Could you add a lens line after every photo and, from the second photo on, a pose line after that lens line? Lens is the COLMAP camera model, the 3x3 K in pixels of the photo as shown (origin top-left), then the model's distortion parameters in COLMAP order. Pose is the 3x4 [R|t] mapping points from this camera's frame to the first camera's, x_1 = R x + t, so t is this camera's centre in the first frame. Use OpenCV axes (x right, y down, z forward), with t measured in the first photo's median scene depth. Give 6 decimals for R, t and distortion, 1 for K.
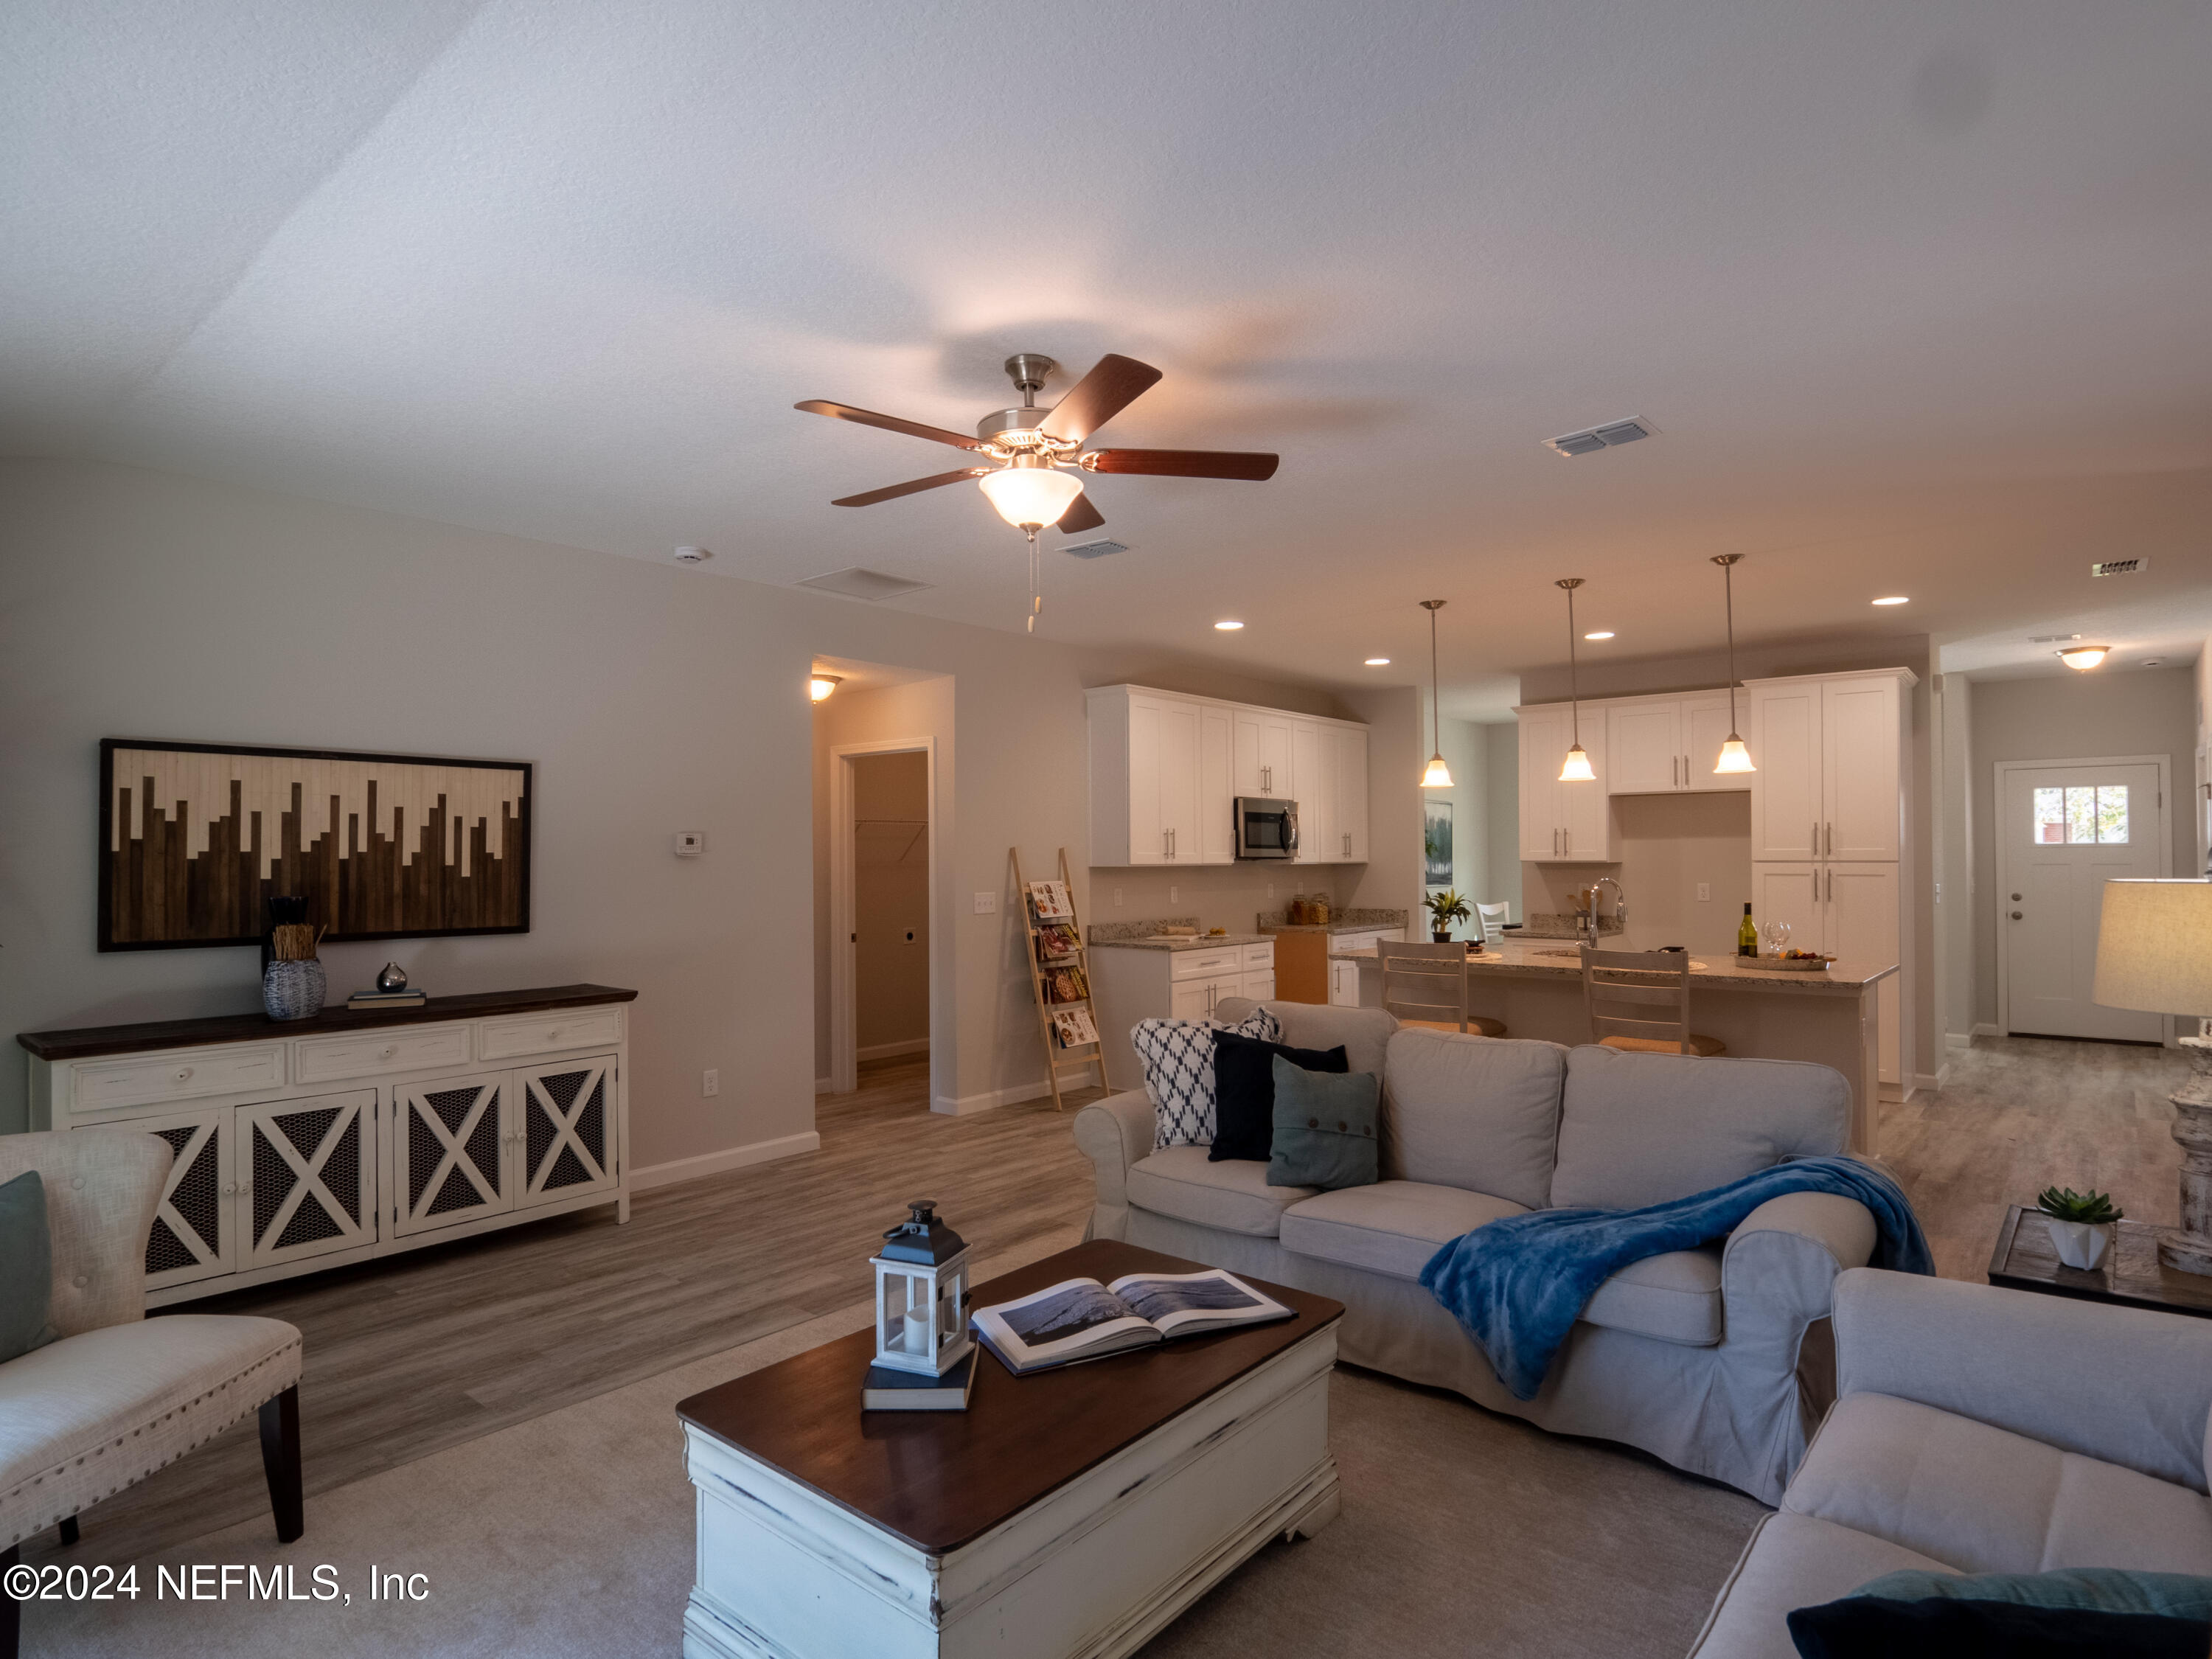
lens RADIAL K [[1192.8, 0, 1096.4], [0, 1192.8, 842.2], [0, 0, 1]] dist [-0.014165, -0.001768]
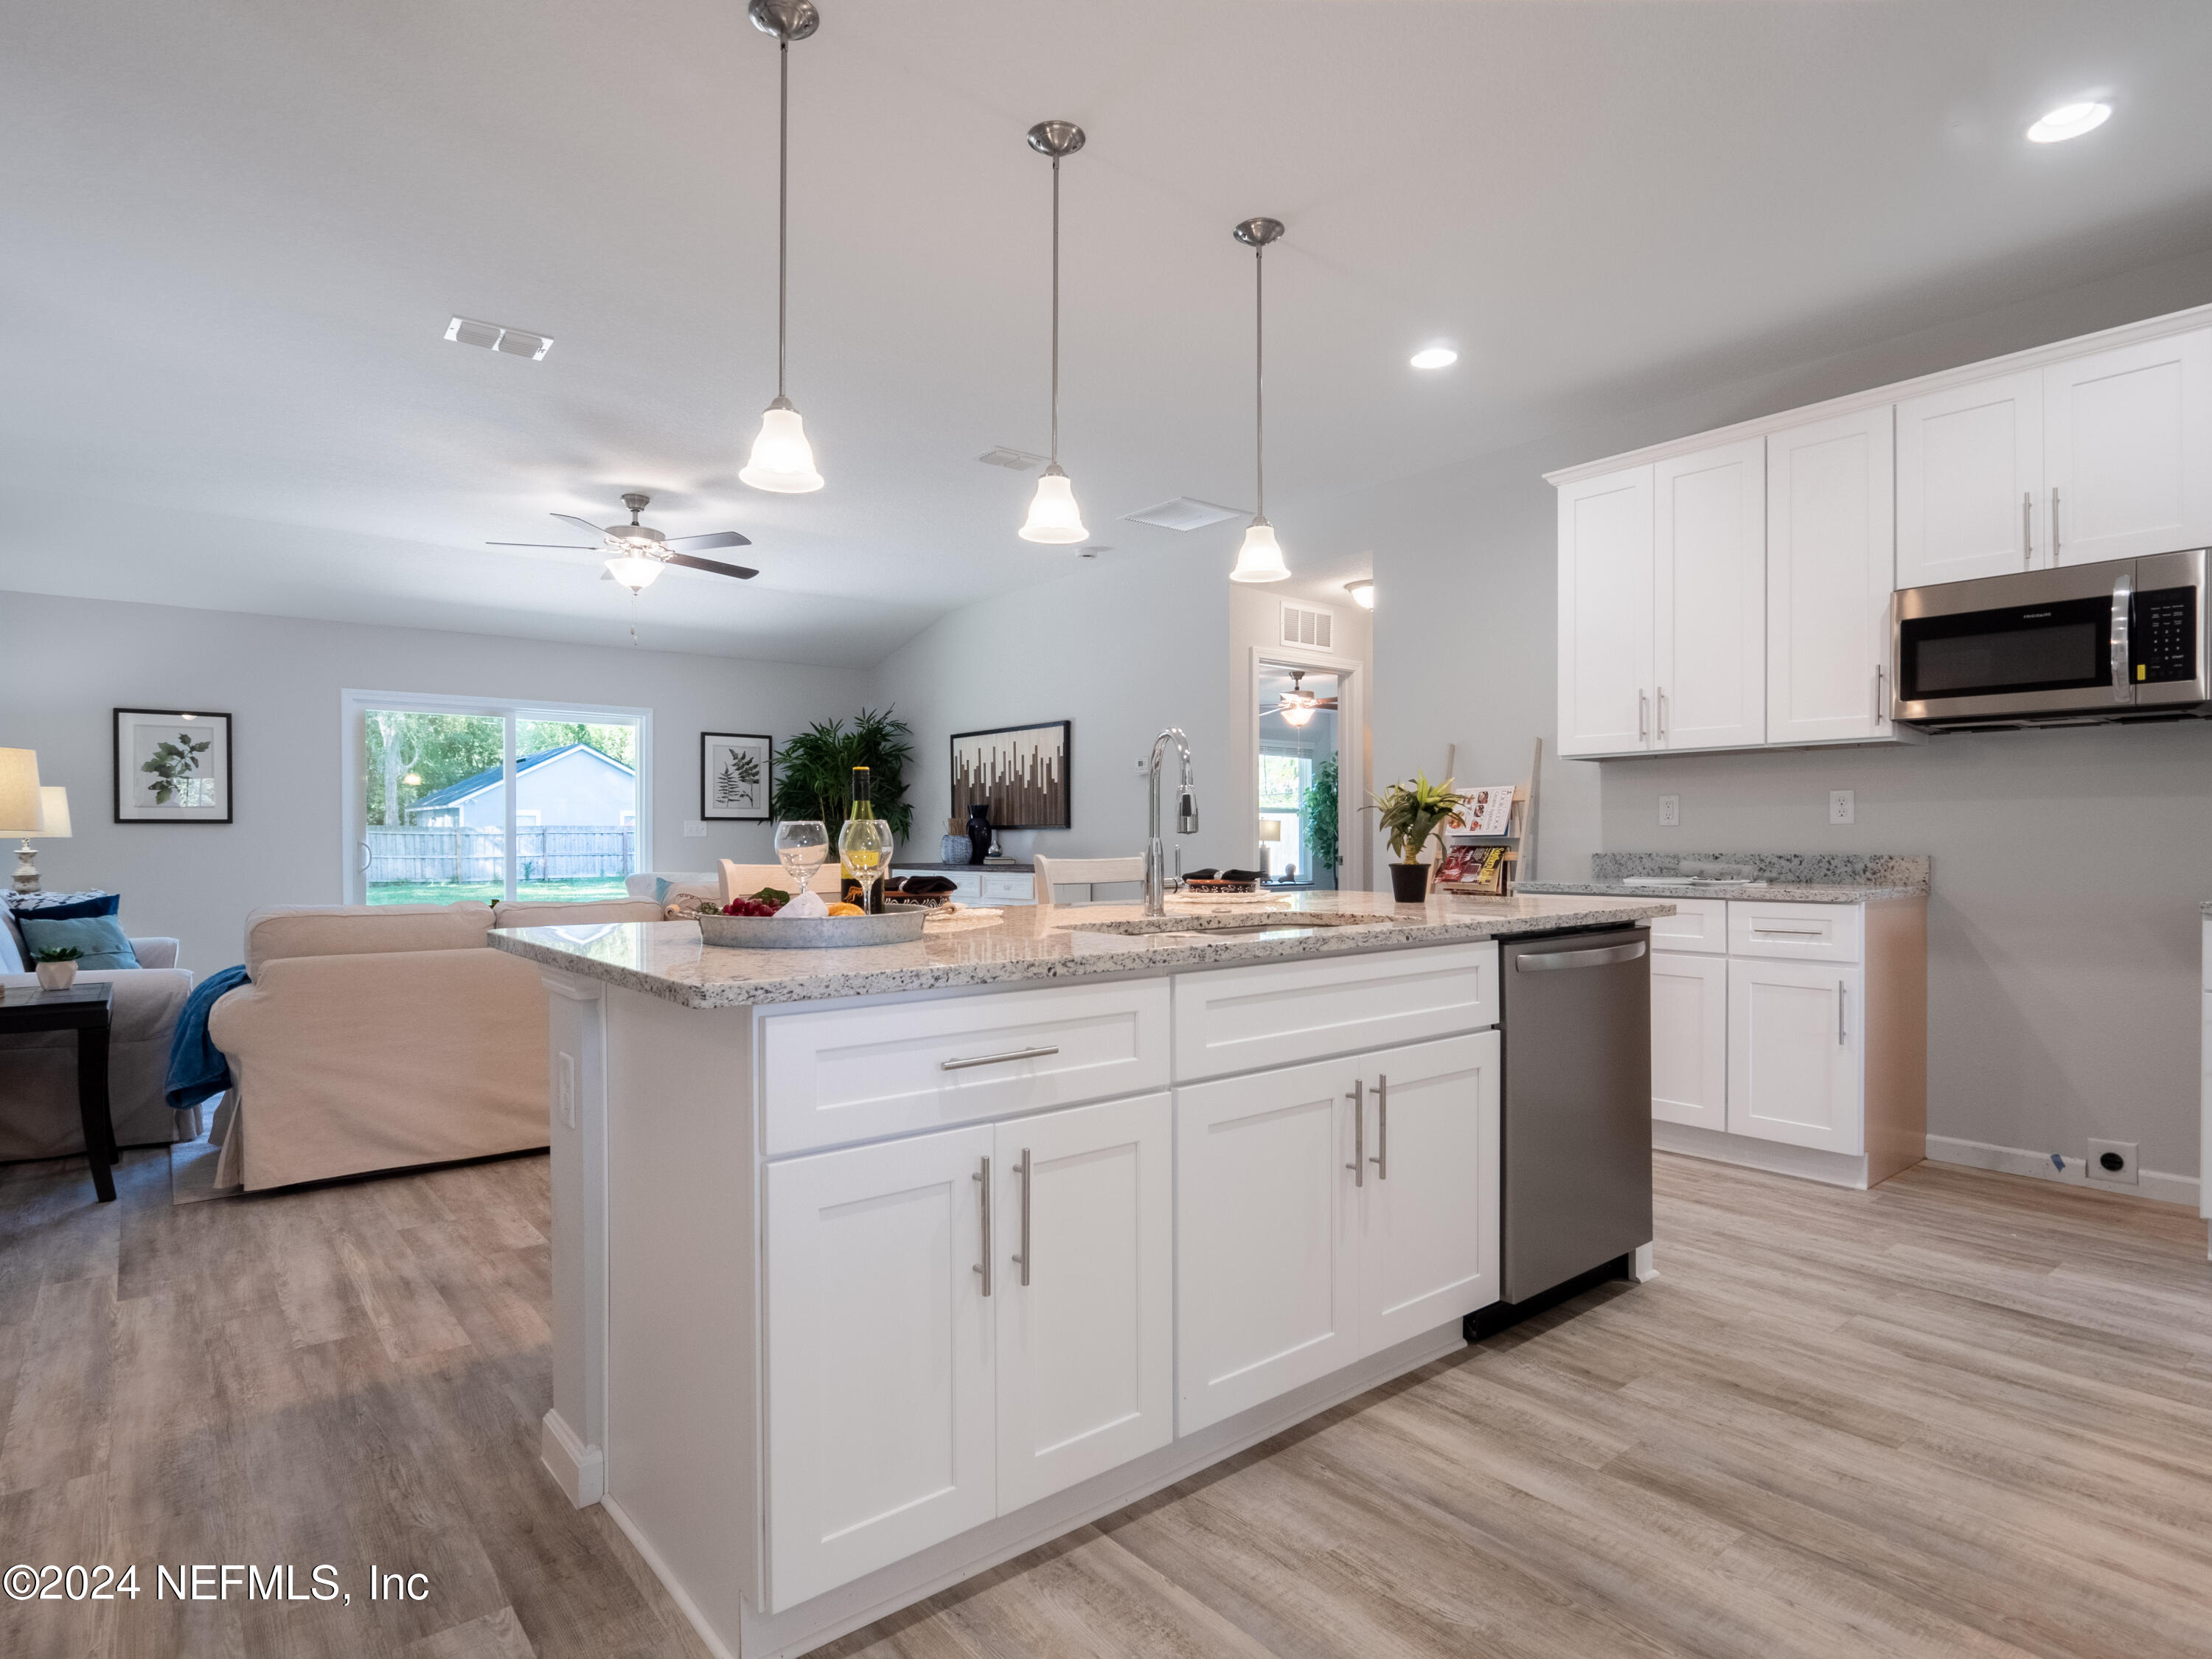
lens RADIAL K [[1192.8, 0, 1096.4], [0, 1192.8, 842.2], [0, 0, 1]] dist [-0.014165, -0.001768]
pose [[-0.178698, 0.009472, -0.983858, 0.667840], [0.019046, 0.999800, 0.006166, 0.053580], [0.983720, -0.017637, -0.178843, 0.829692]]
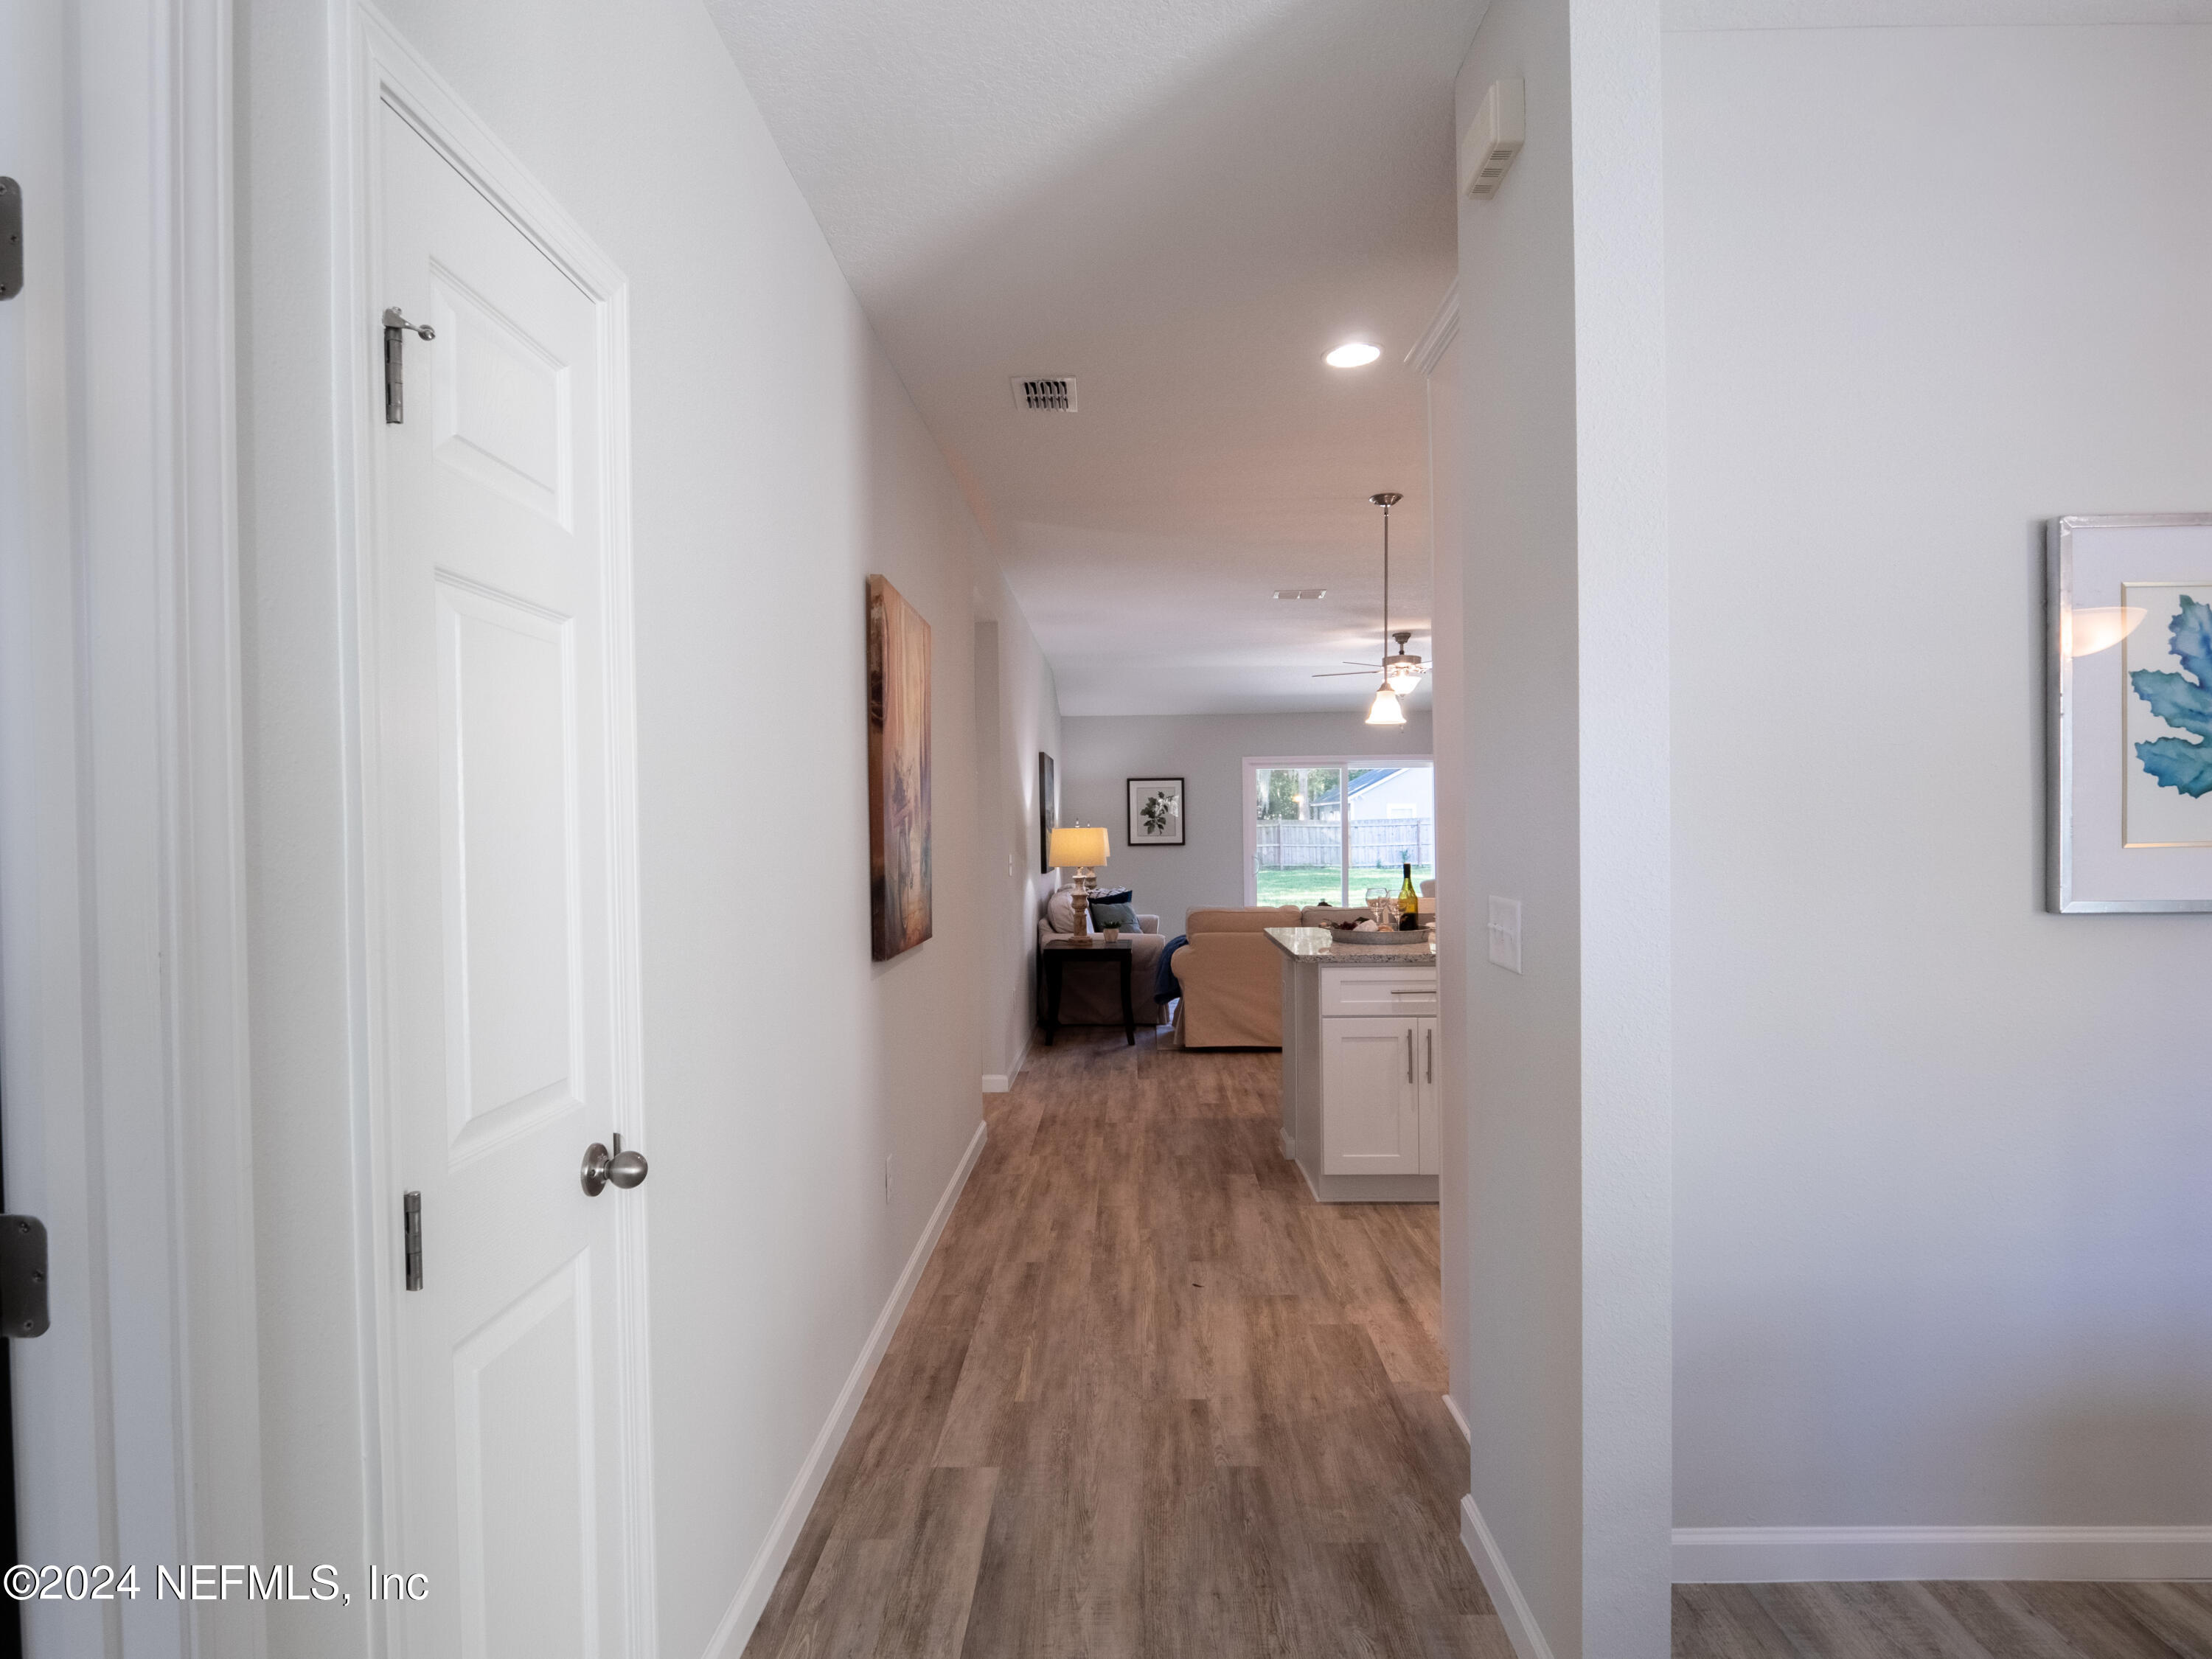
lens RADIAL K [[1192.8, 0, 1096.4], [0, 1192.8, 842.2], [0, 0, 1]] dist [-0.014165, -0.001768]
pose [[-0.777669, 0.021582, -0.628304, 0.919791], [0.024074, 0.999700, 0.004542, 0.018338], [0.628213, -0.011593, -0.777955, 1.110273]]
